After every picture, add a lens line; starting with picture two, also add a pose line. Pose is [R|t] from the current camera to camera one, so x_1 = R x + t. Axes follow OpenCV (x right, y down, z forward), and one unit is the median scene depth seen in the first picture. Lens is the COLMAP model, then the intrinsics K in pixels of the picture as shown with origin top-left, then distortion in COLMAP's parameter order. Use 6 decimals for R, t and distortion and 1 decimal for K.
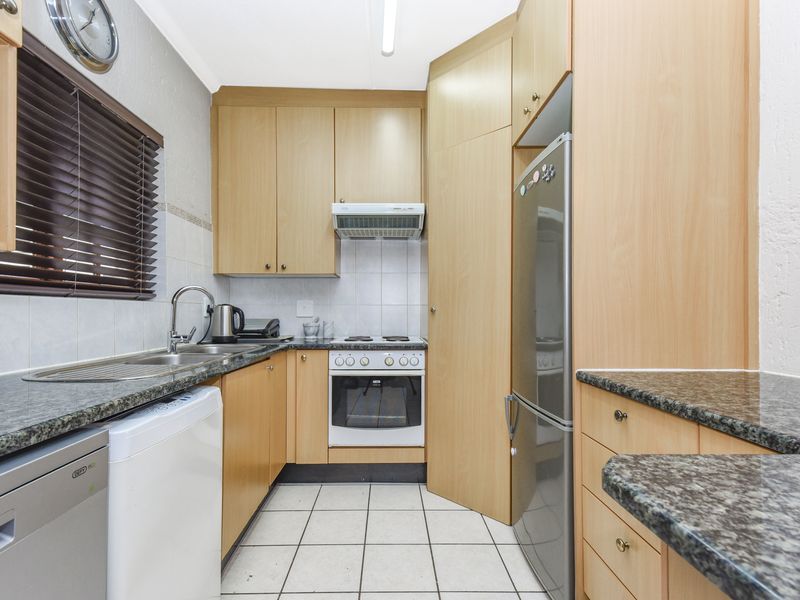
lens RADIAL K [[385.1, 0, 399.9], [0, 385.1, 303.7], [0, 0, 1]] dist [0.014046, -0.001140]
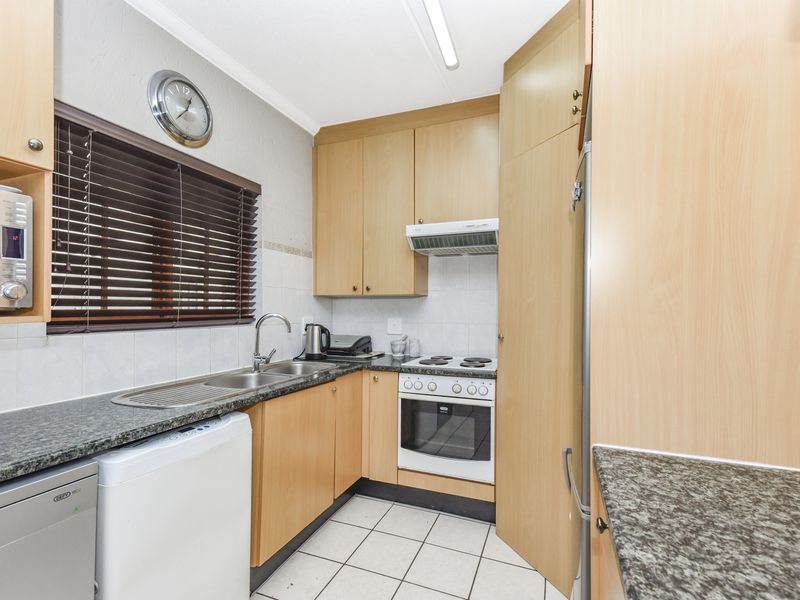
lens RADIAL K [[385.1, 0, 399.8], [0, 385.1, 305.3], [0, 0, 1]] dist [0.014046, -0.001140]
pose [[0.924154, -0.000930, -0.382020, 0.208179], [0.002517, 0.999990, 0.003654, -0.060794], [0.382013, -0.004338, 0.924147, 0.064714]]
